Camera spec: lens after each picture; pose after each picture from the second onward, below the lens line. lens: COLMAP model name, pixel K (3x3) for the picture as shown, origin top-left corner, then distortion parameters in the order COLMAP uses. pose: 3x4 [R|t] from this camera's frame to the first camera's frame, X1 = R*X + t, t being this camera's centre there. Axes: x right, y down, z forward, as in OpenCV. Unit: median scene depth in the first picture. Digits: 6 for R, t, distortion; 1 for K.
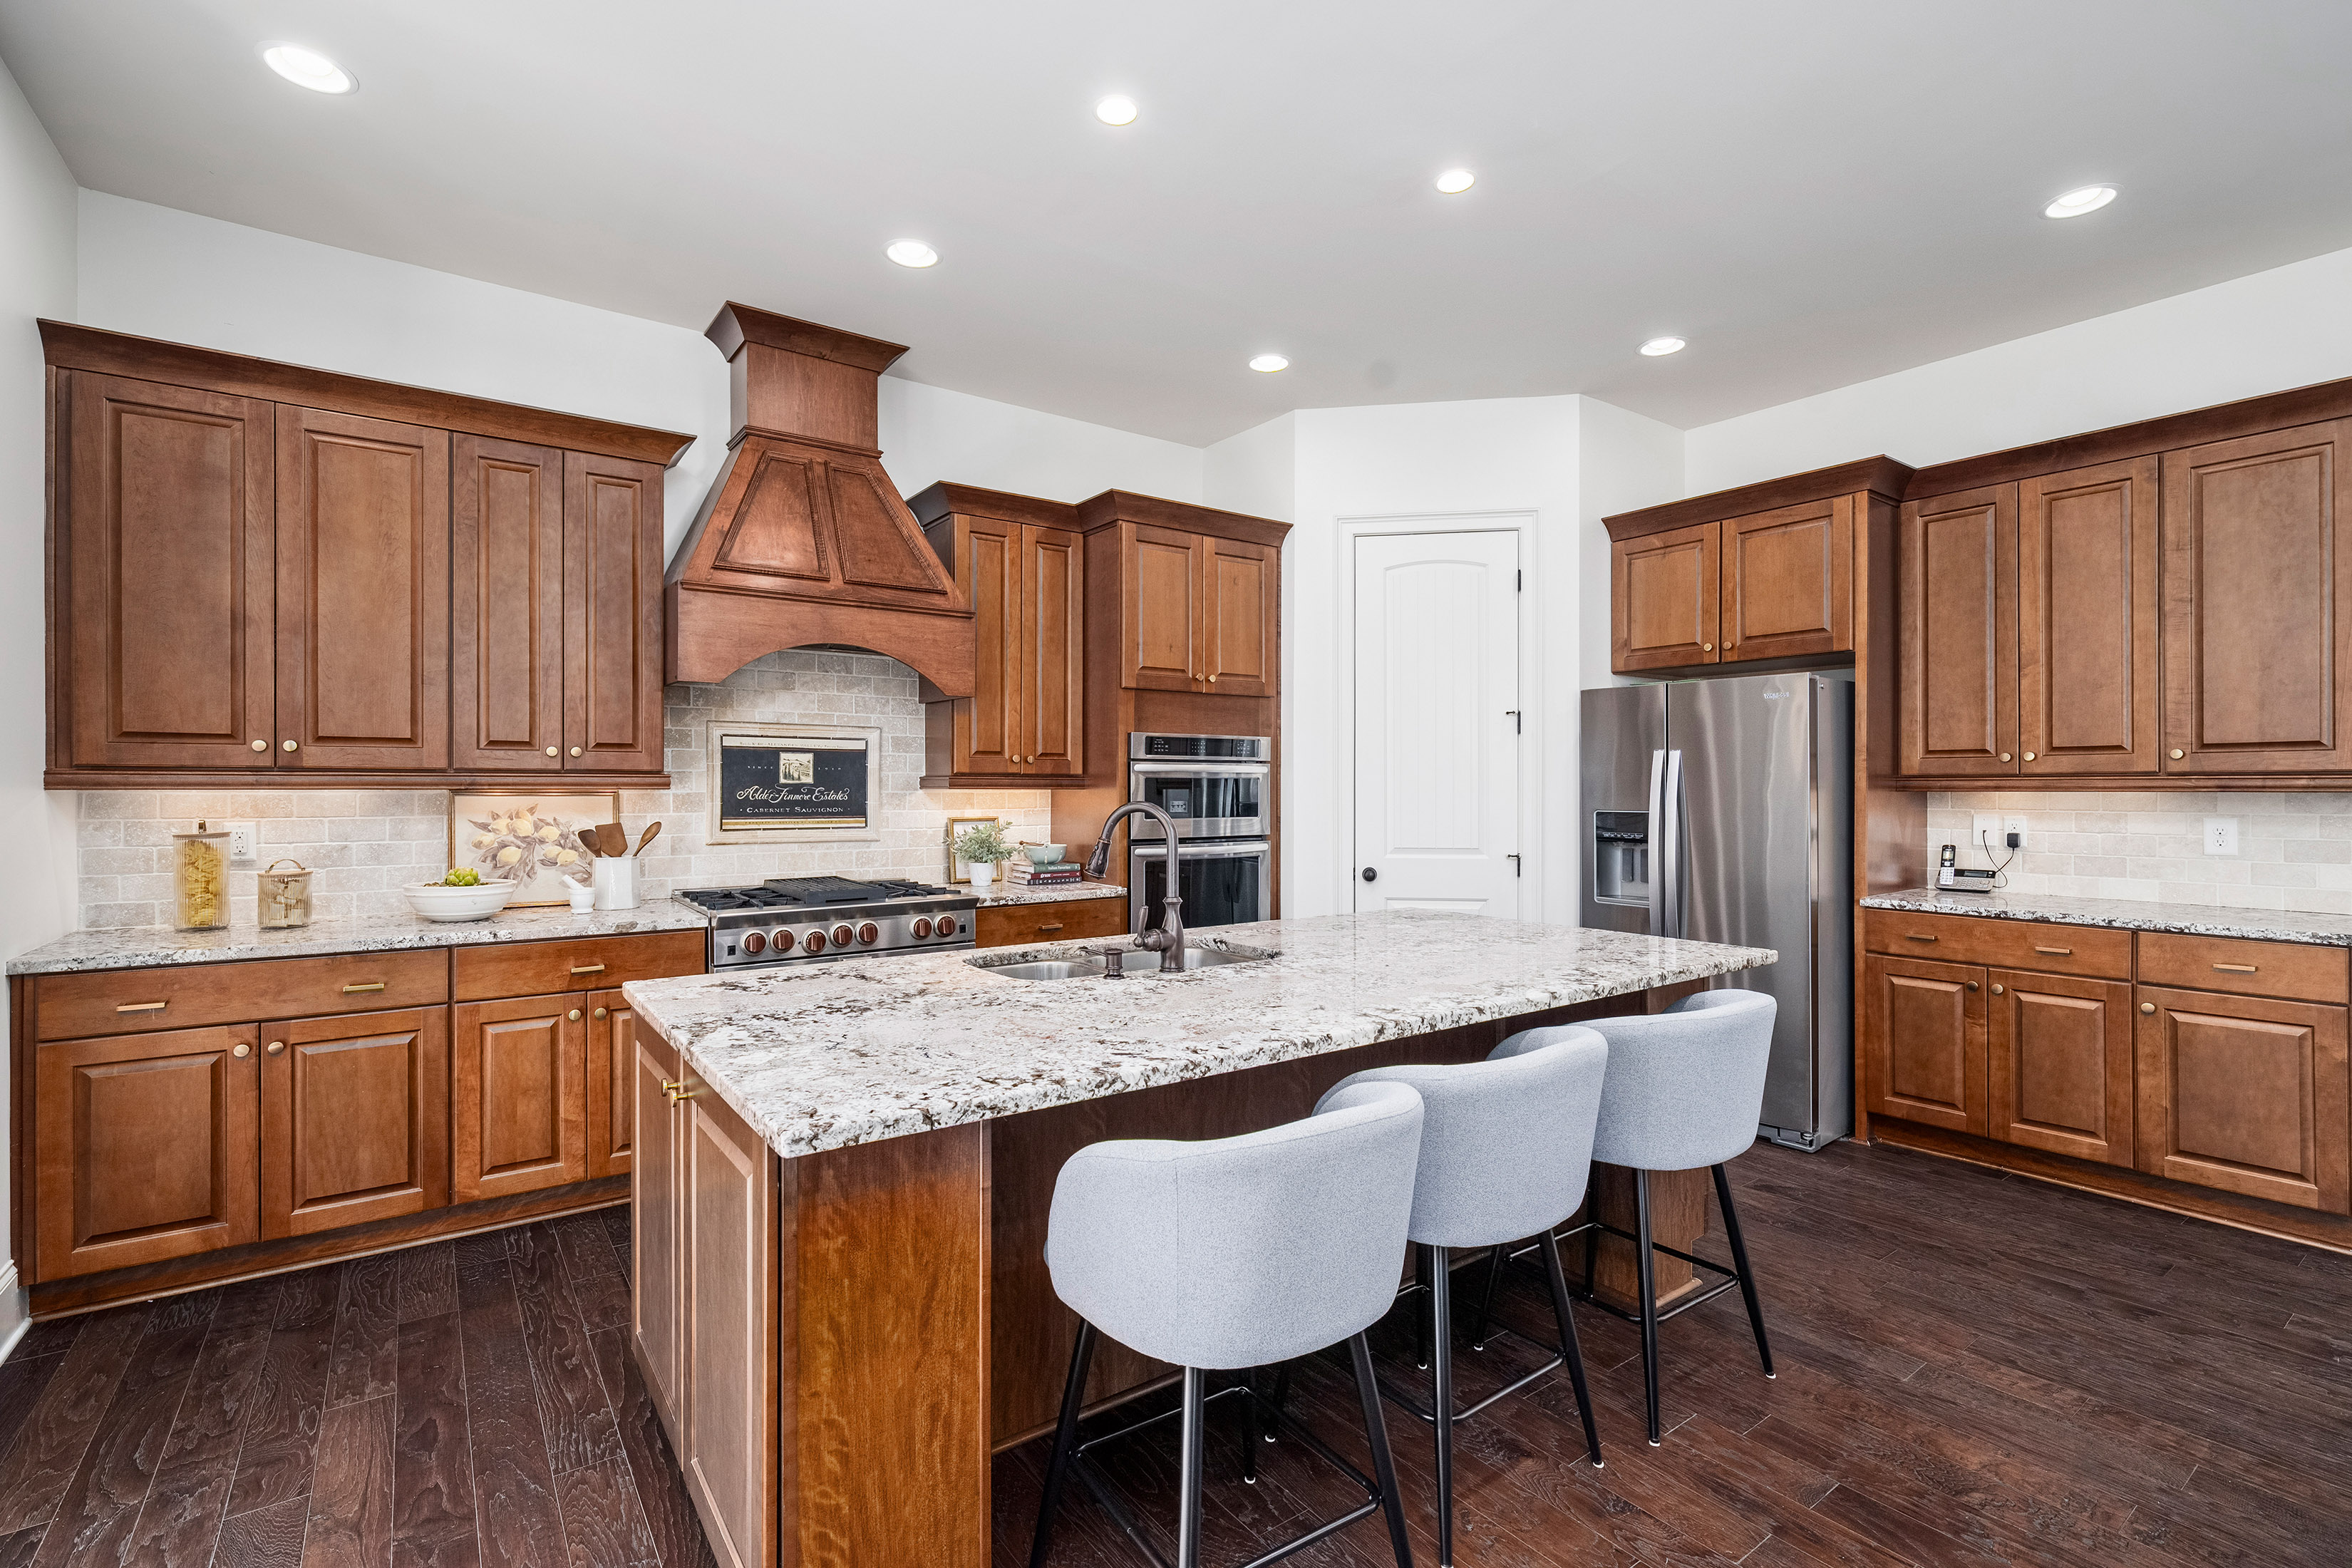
lens RADIAL K [[1075.0, 0, 1179.7], [0, 1075.0, 783.2], [0, 0, 1]] dist [-0.000195, -0.000044]
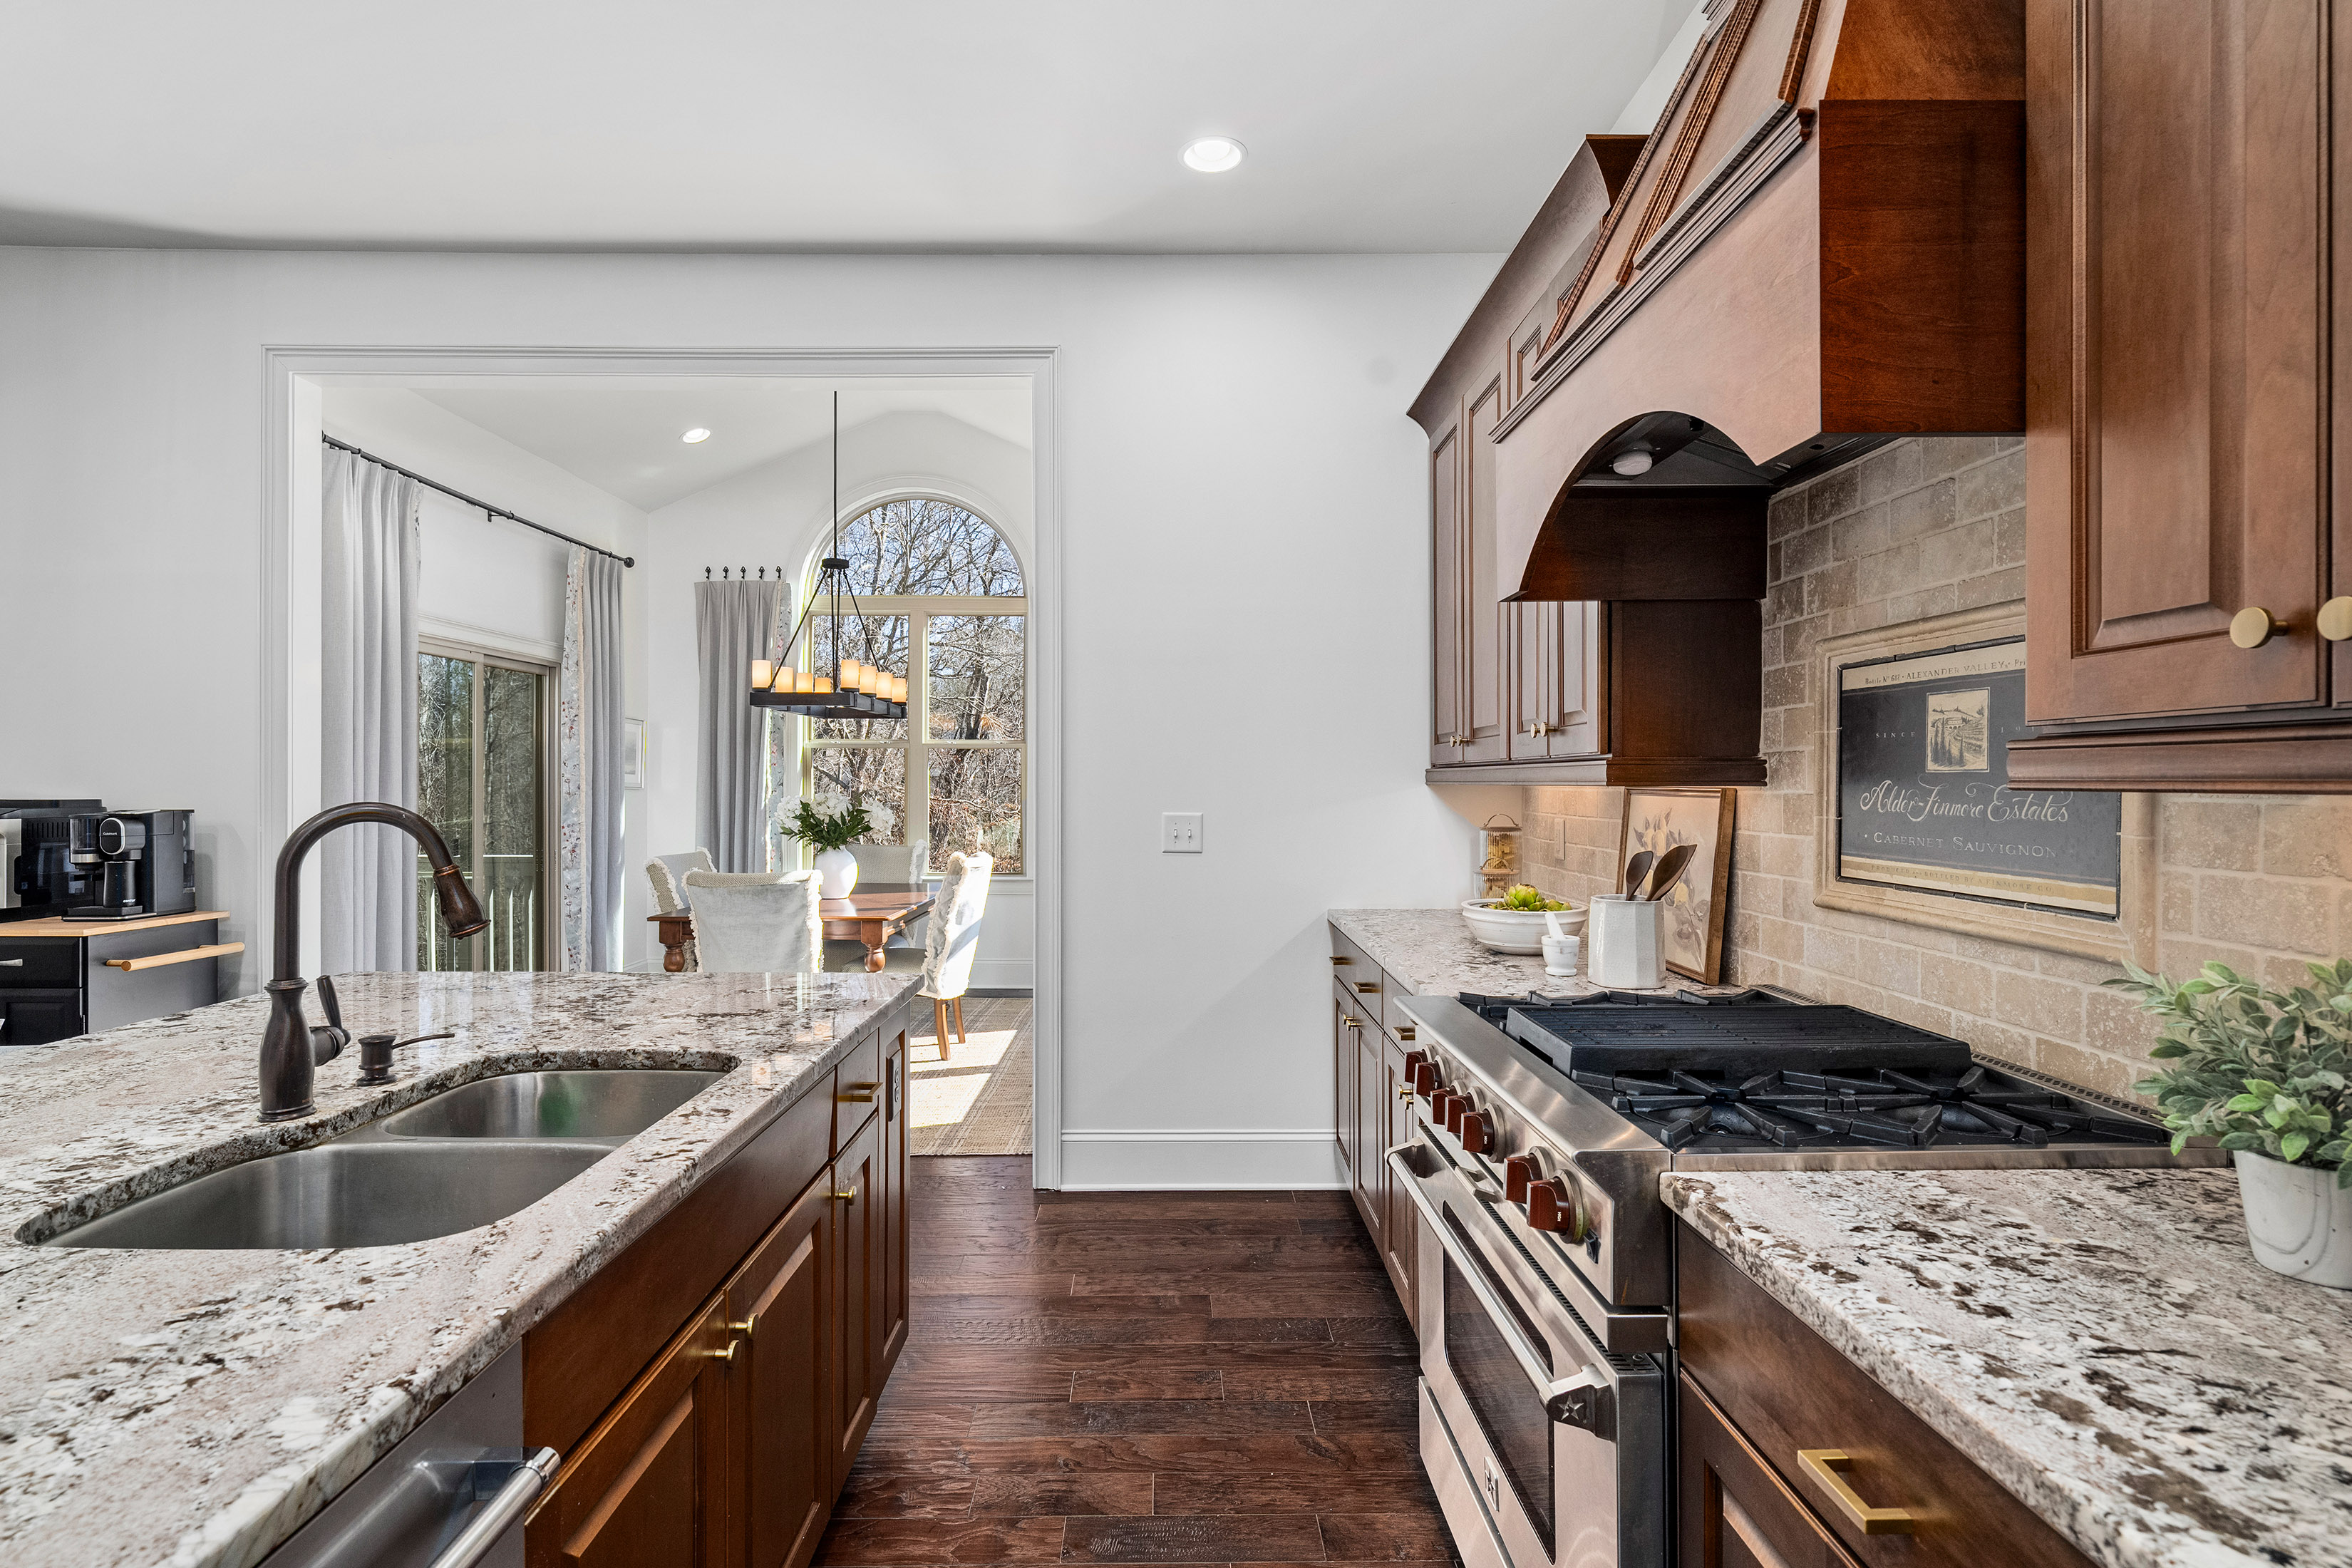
lens RADIAL K [[1164.7, 0, 1173.2], [0, 1164.7, 783.7], [0, 0, 1]] dist [-0.000412, -0.000044]
pose [[-0.575928, -0.000024, -0.817501, 0.131734], [-0.000665, 1.000000, 0.000439, 0.004032], [0.817500, 0.000796, -0.575927, 1.046398]]
